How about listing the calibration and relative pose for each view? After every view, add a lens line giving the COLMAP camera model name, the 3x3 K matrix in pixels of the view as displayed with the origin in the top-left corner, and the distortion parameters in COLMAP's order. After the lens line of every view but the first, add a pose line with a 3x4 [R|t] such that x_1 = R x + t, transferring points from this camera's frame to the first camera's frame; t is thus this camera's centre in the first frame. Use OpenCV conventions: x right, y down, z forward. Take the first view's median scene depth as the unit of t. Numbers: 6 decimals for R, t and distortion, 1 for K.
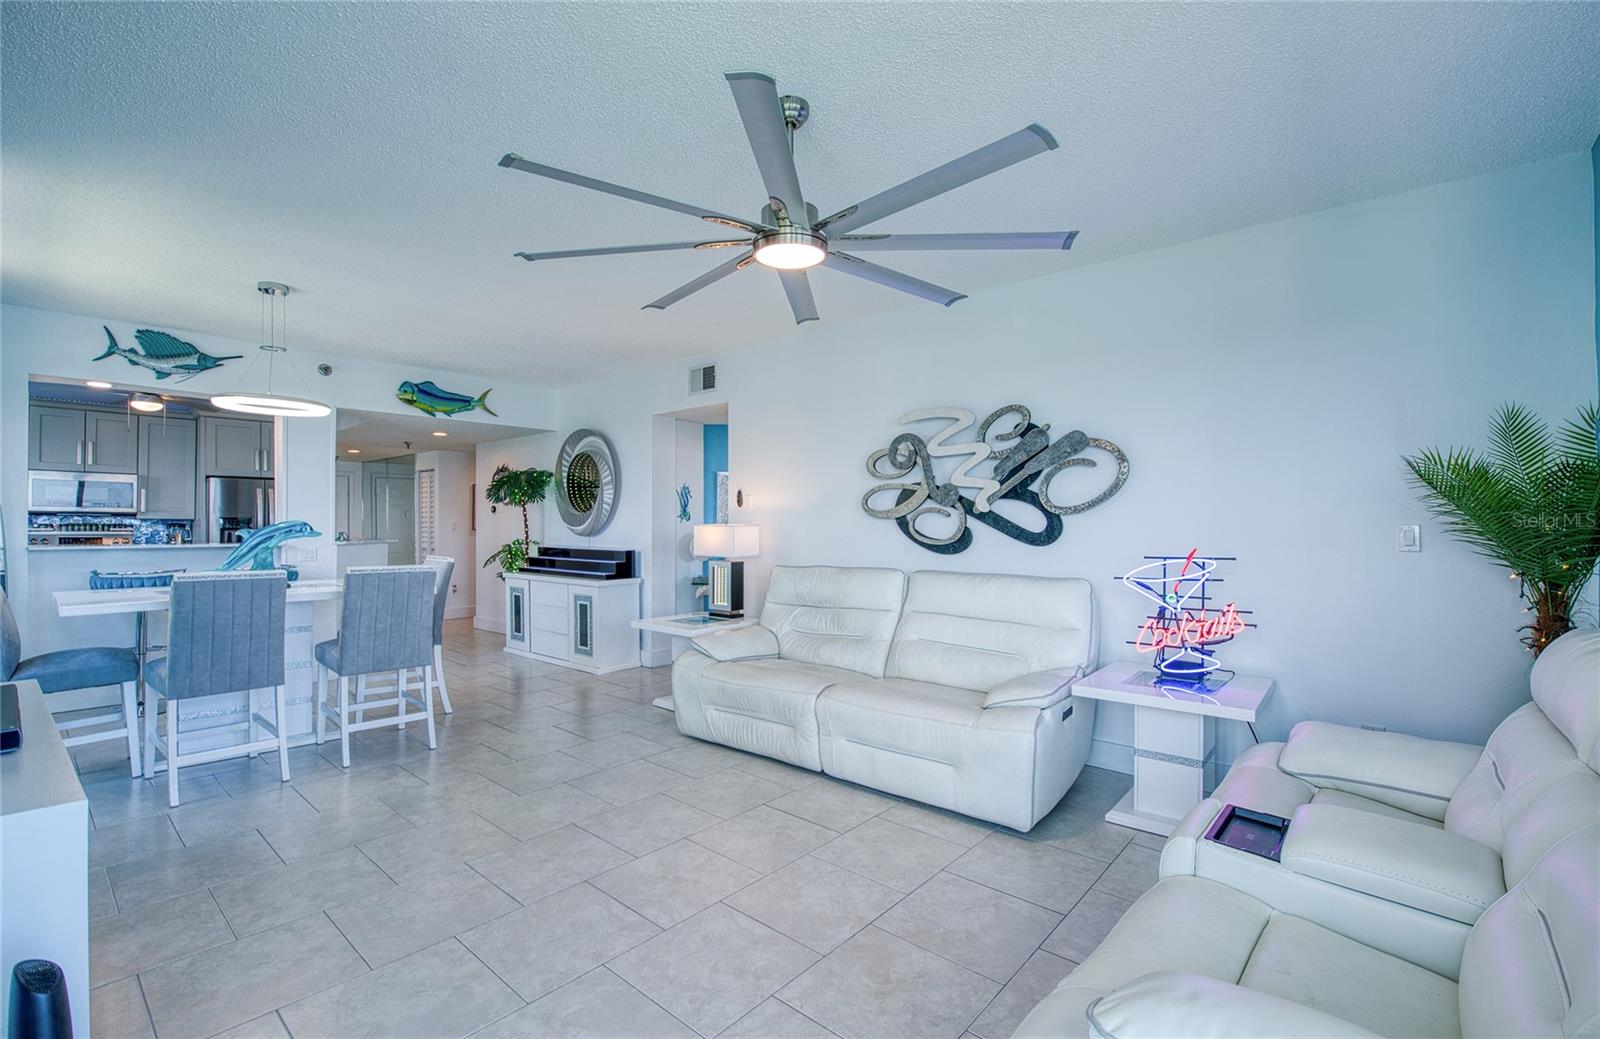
lens RADIAL K [[717.7, 0, 803.2], [0, 717.7, 524.5], [0, 0, 1]] dist [-0.012805, -0.000671]
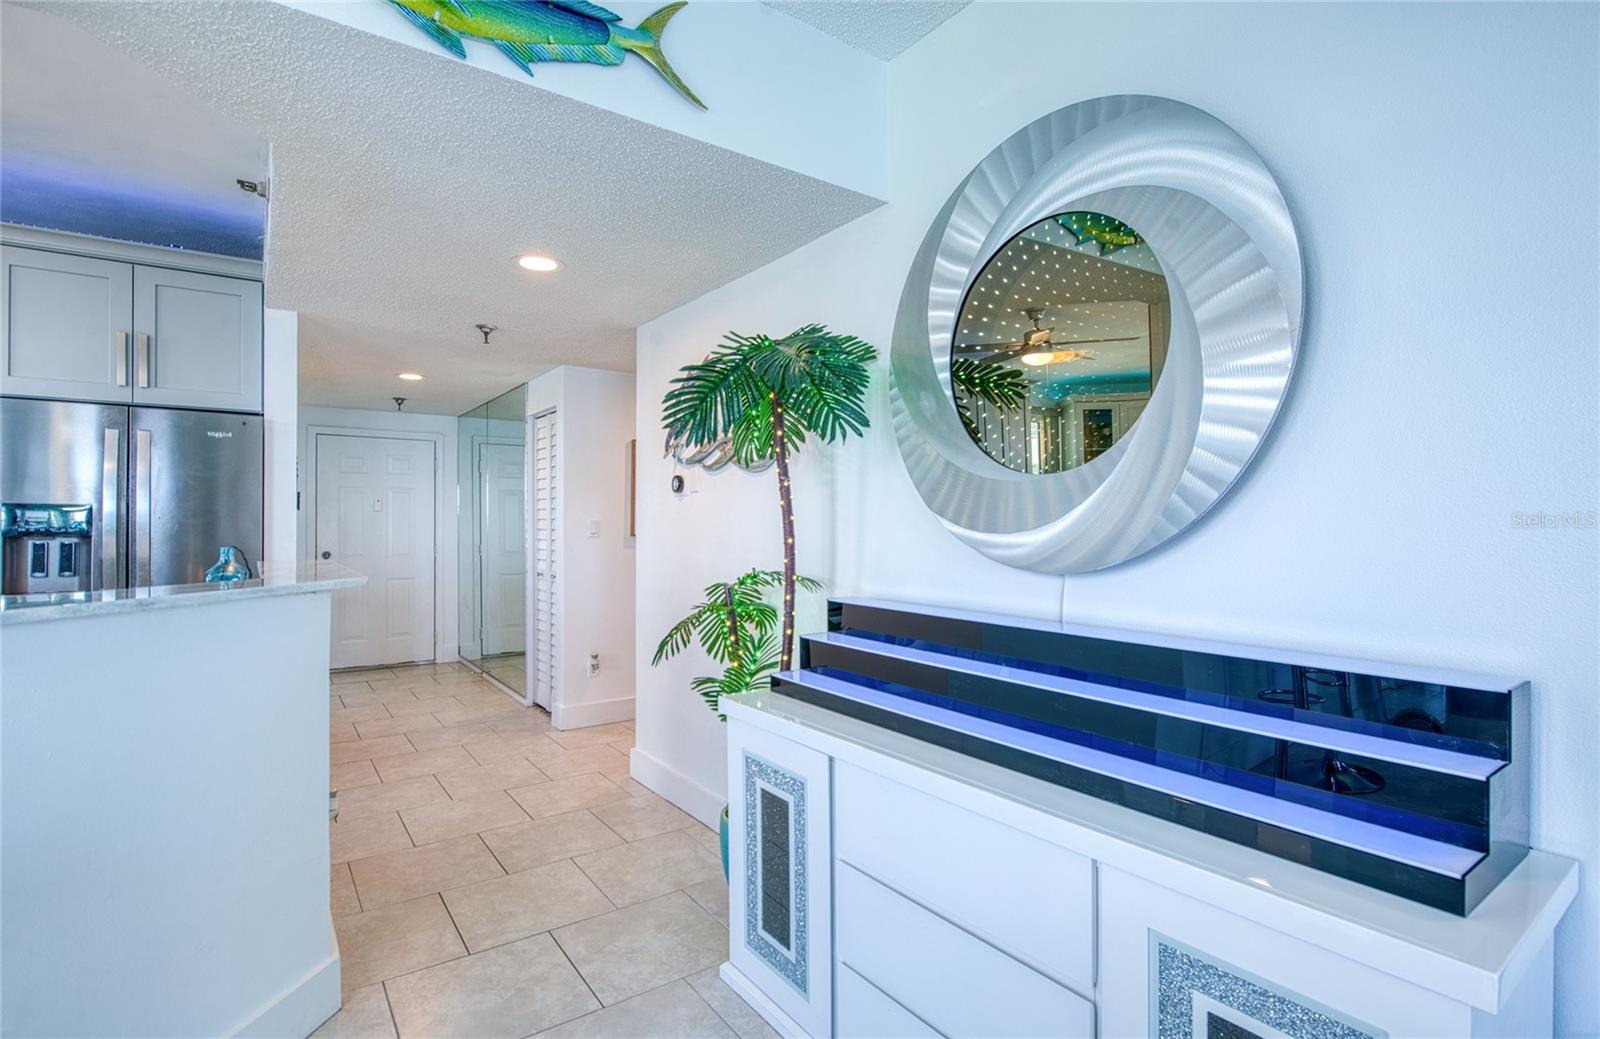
lens RADIAL K [[768.2, 0, 806.4], [0, 768.2, 521.8], [0, 0, 1]] dist [-0.000670, 0.000543]
pose [[0.975159, 0.001382, -0.221502, -0.333797], [-0.002376, 0.999988, -0.004219, 0.000586], [0.221493, 0.004641, 0.975151, 0.746595]]
